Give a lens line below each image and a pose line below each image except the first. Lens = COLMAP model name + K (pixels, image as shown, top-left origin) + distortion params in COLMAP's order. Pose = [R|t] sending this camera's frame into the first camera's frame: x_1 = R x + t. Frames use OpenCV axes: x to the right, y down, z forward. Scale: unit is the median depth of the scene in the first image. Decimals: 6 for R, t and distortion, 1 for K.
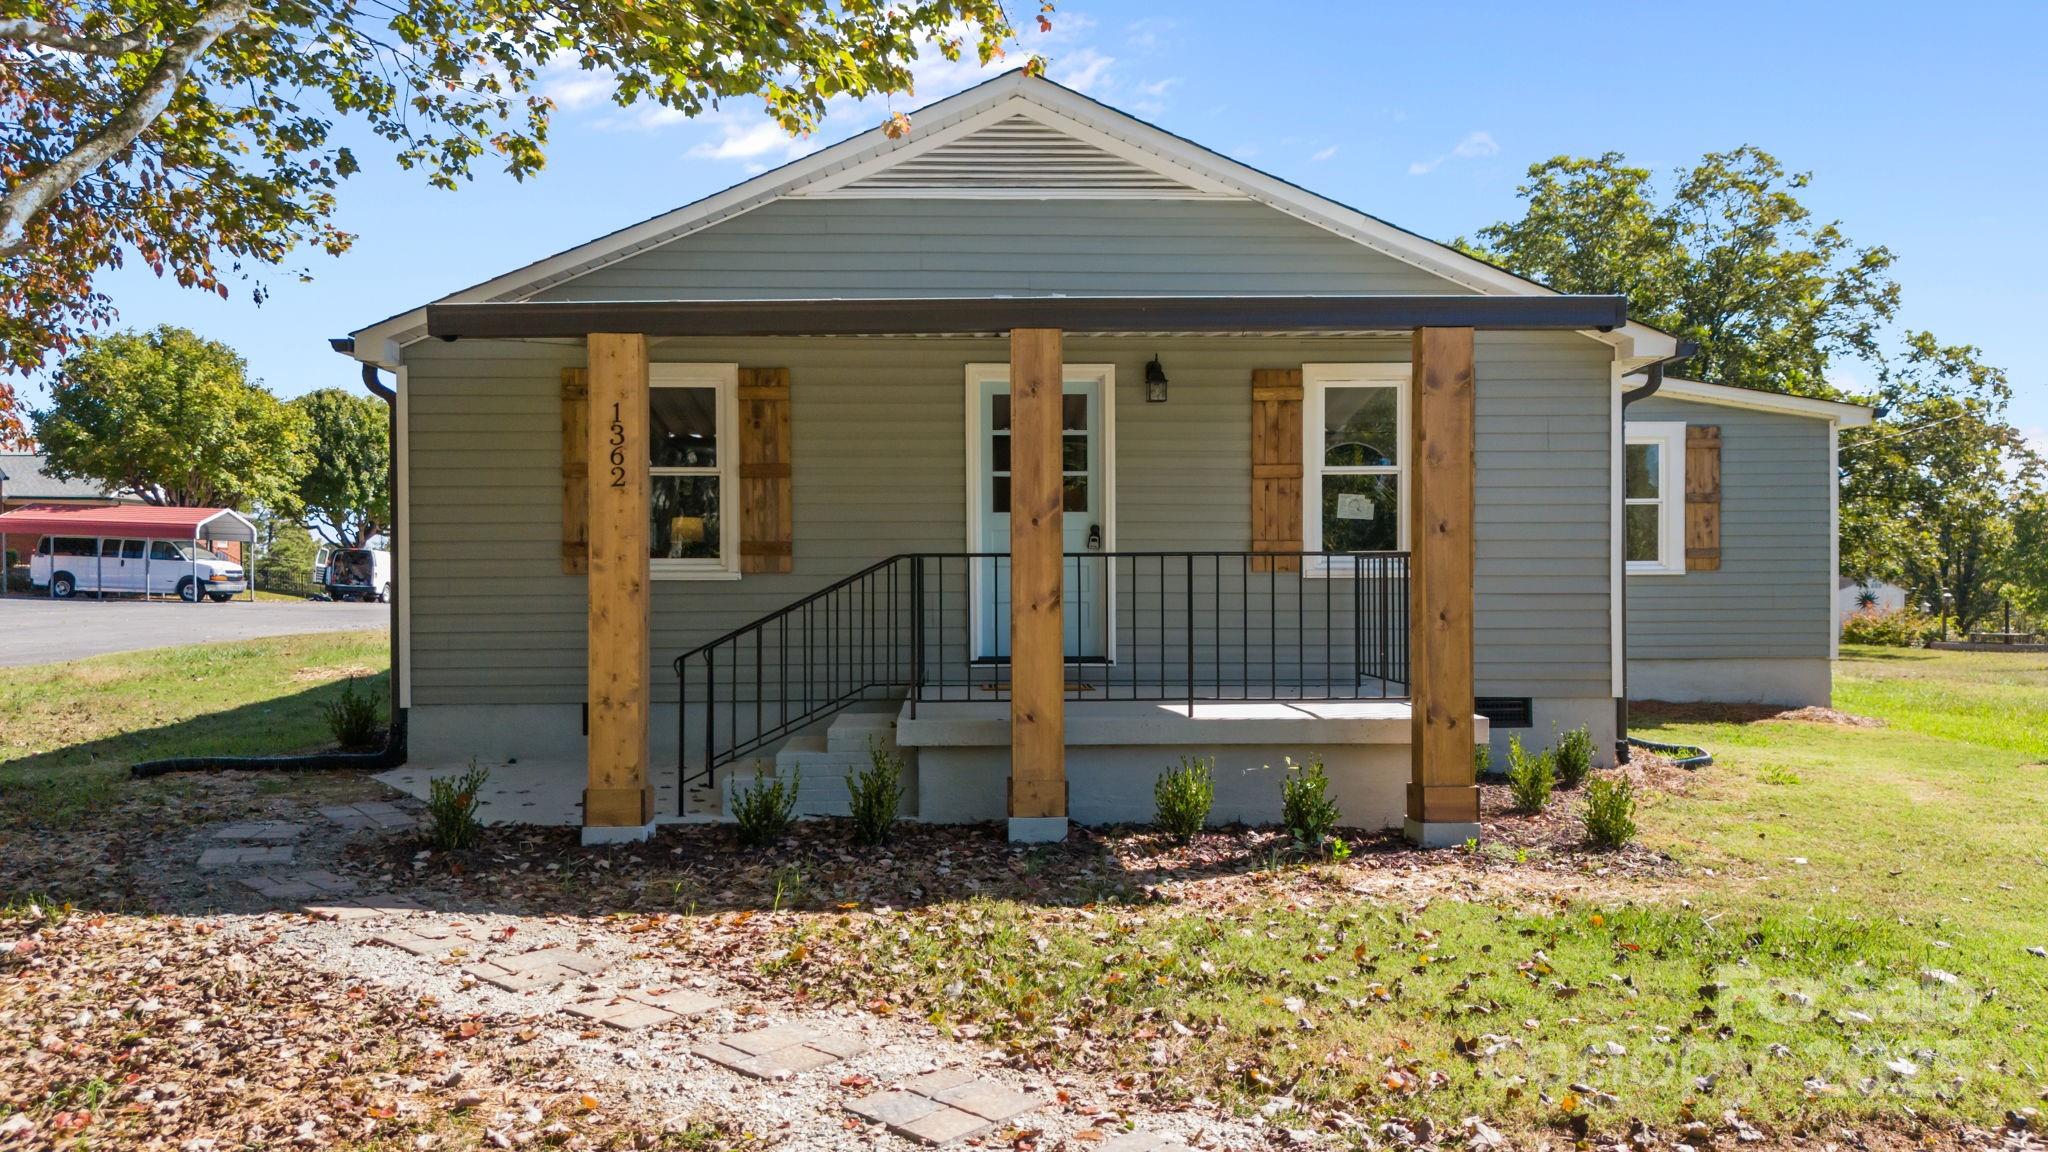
lens RADIAL K [[1543.7, 0, 1029.8], [0, 1543.7, 618.7], [0, 0, 1]] dist [0.033026, -0.023063]
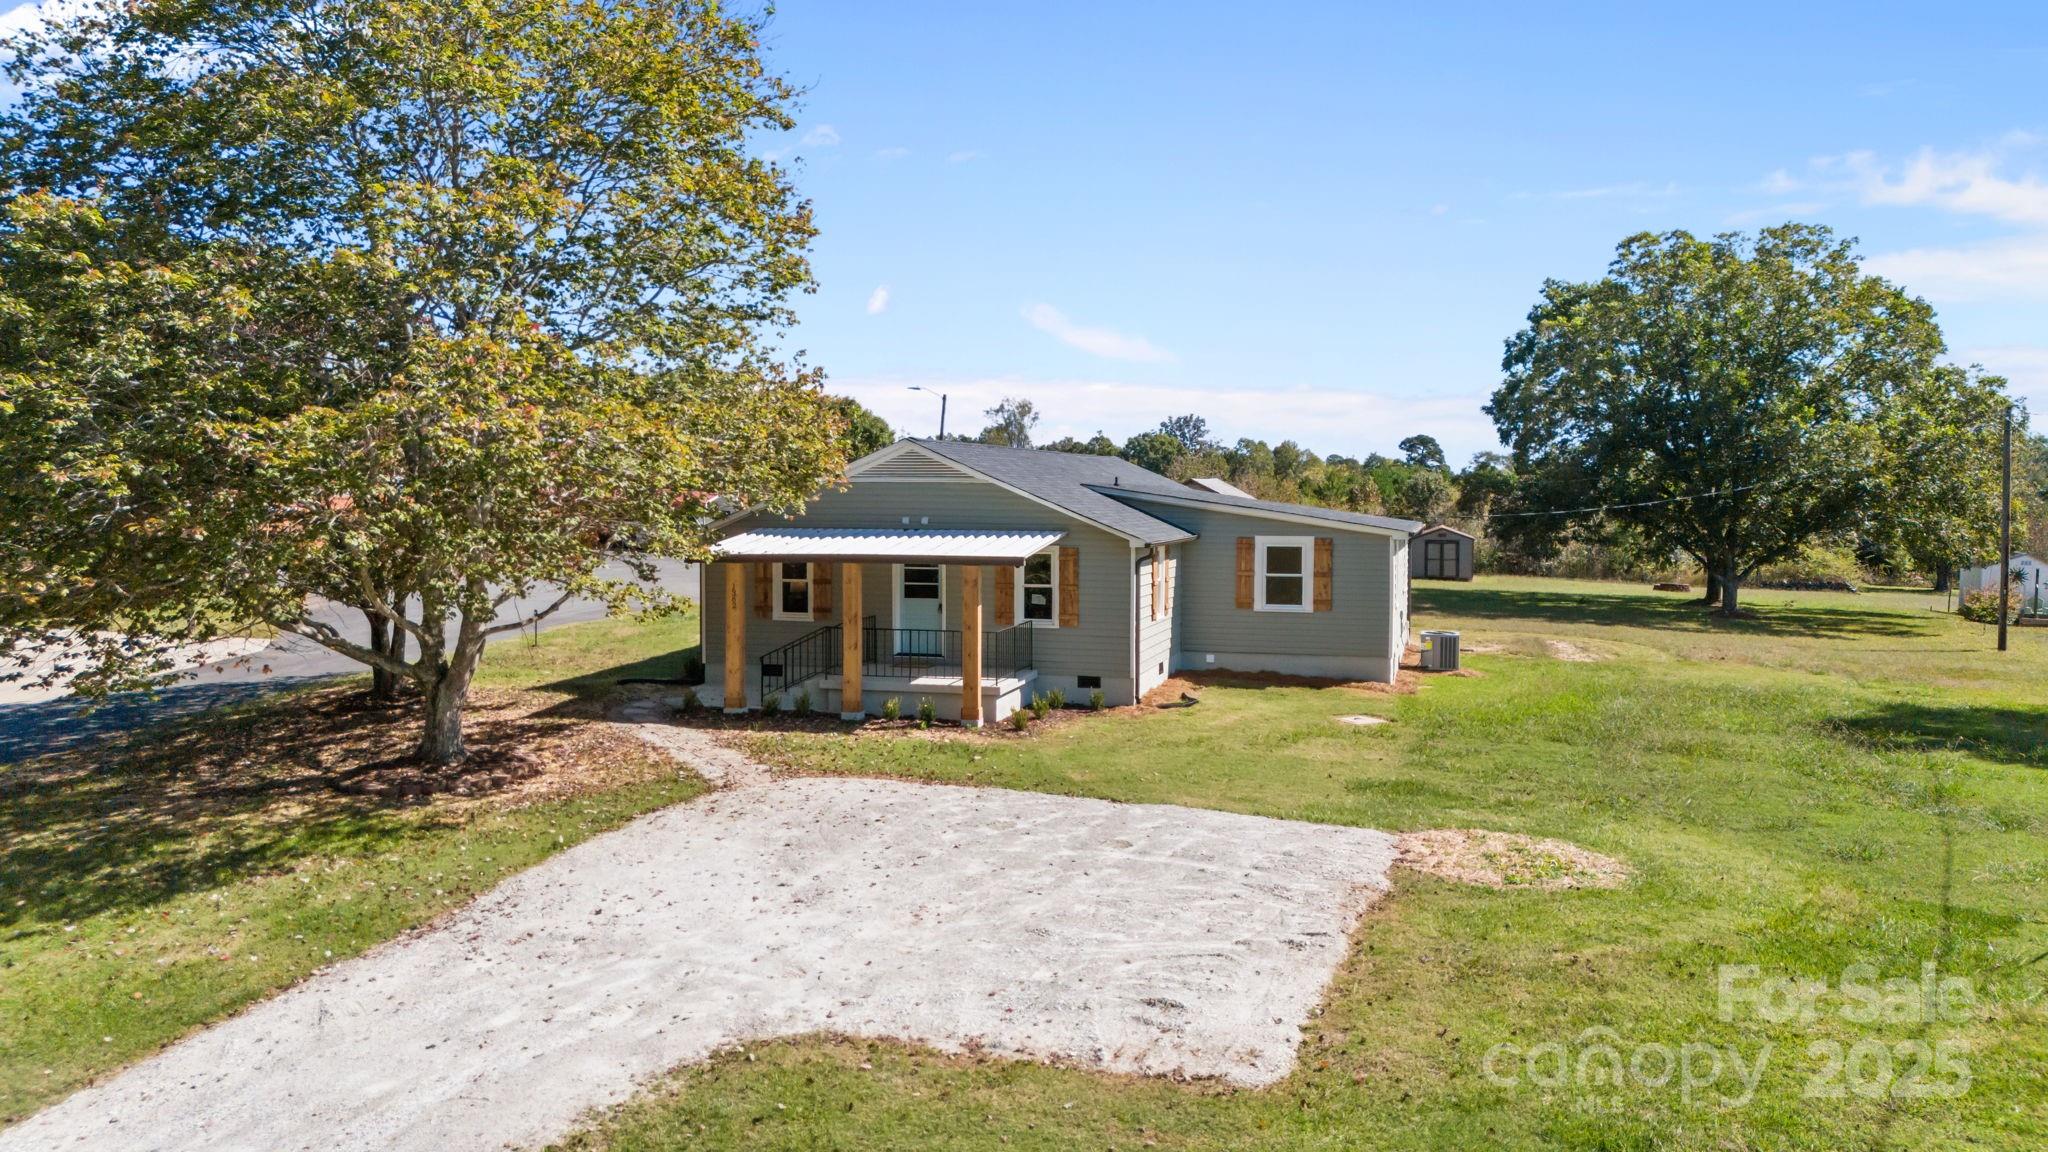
lens RADIAL K [[1543.7, 0, 1031.5], [0, 1543.7, 582.1], [0, 0, 1]] dist [0.033026, -0.023063]
pose [[0.953687, 0.025693, -0.299701, 0.995583], [-0.014539, 0.999118, 0.039388, -0.208237], [0.300449, -0.033206, 0.953220, -1.481391]]
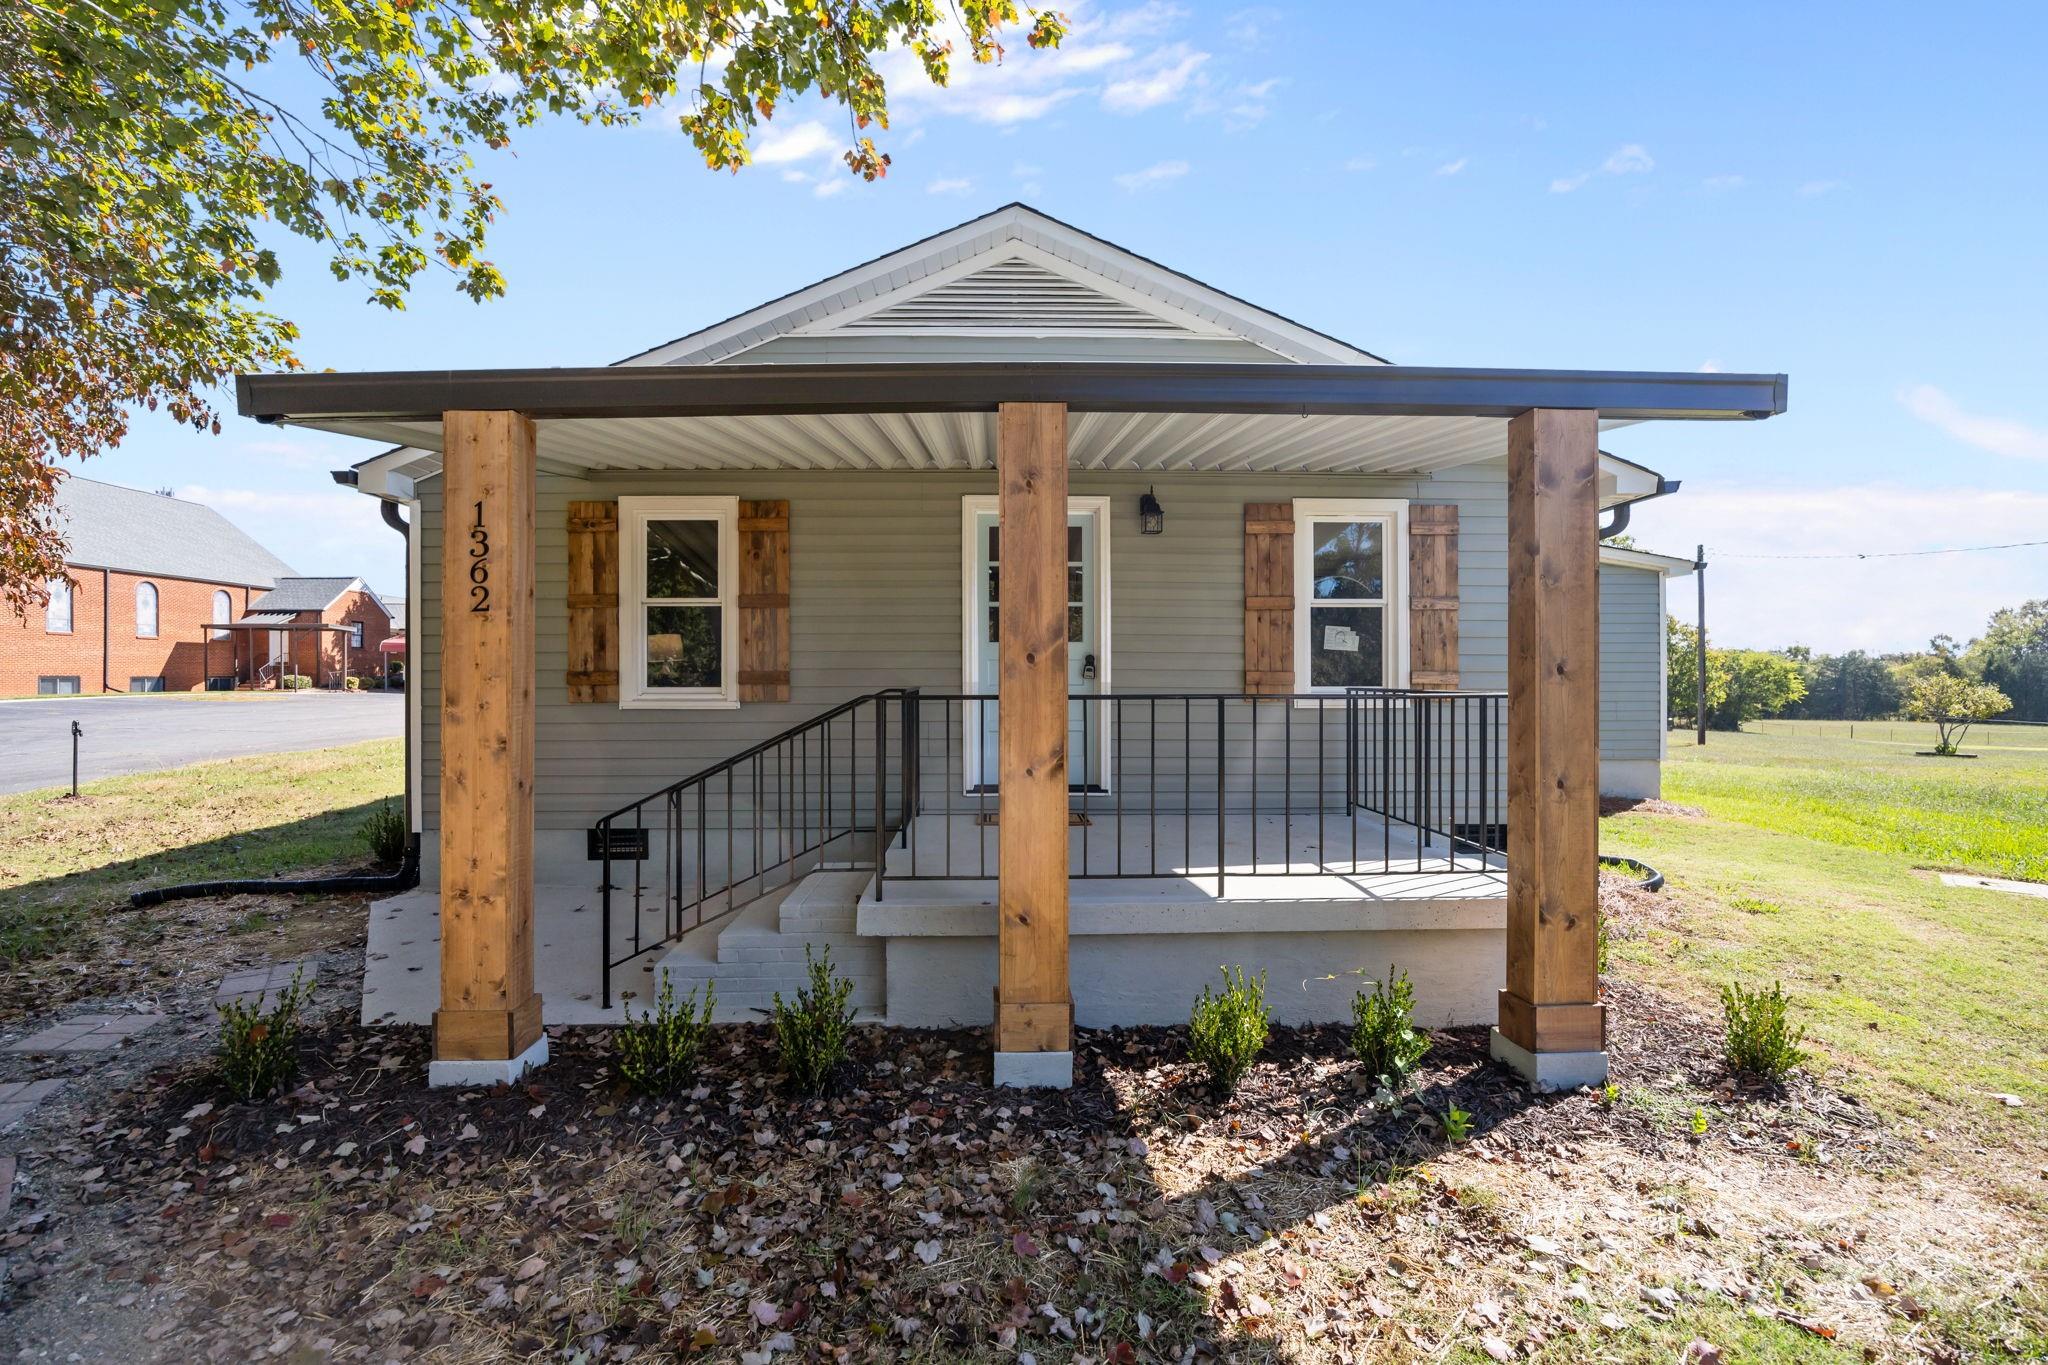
lens RADIAL K [[905.8, 0, 1017.8], [0, 905.8, 686.7], [0, 0, 1]] dist [-0.035290, 0.000019]
pose [[0.999944, 0.003658, -0.009938, 0.001041], [-0.003808, 0.999878, -0.015157, -0.031319], [0.009882, 0.015194, 0.999836, 0.411727]]
